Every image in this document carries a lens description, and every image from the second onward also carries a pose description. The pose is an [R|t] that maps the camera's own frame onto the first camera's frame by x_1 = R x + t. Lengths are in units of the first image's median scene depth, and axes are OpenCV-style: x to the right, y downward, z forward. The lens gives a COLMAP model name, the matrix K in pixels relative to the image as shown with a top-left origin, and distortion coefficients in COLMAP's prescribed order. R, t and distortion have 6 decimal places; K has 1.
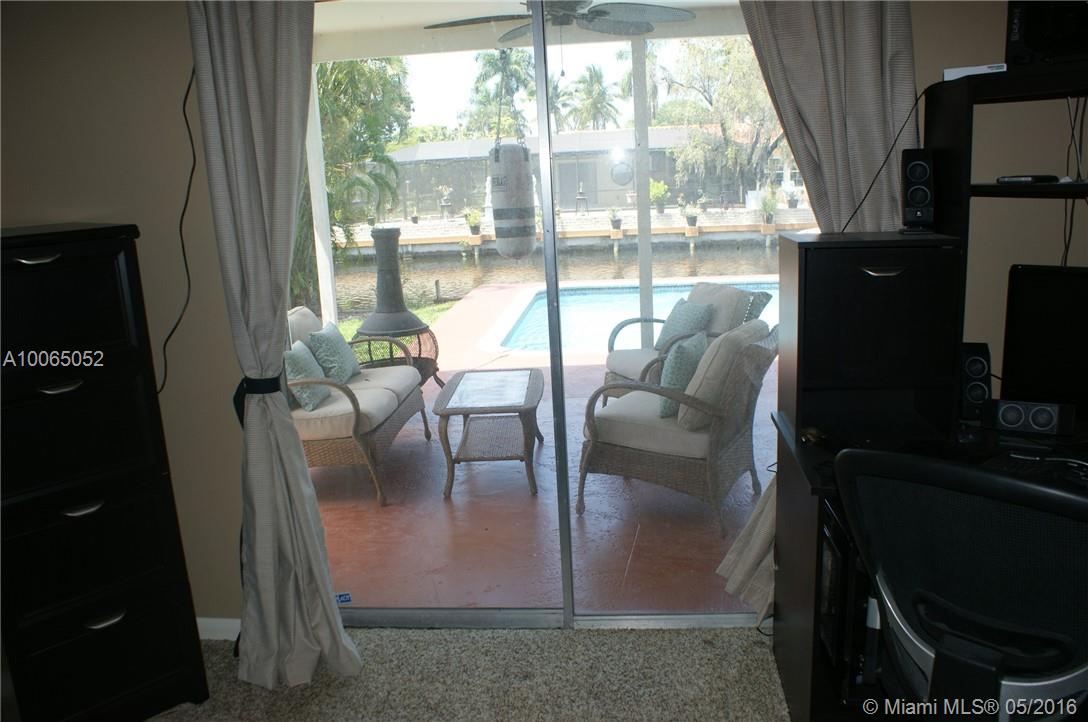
lens RADIAL K [[858.0, 0, 544.0], [0, 858.0, 361.0], [0, 0, 1]] dist [-0.176667, 0.169246]
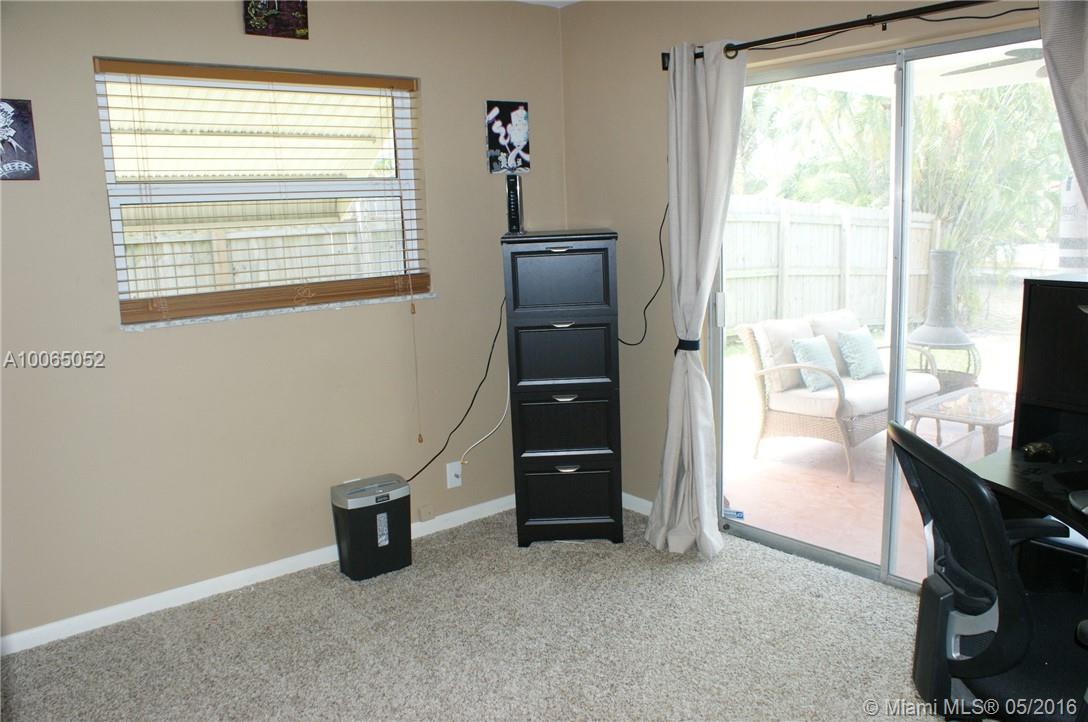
lens RADIAL K [[858.0, 0, 544.0], [0, 858.0, 361.0], [0, 0, 1]] dist [-0.176667, 0.169246]
pose [[0.692735, 0.149892, -0.705443, 0.530216], [-0.156140, 0.986134, 0.056206, 0.011771], [0.704087, 0.071212, 0.706534, -0.228035]]
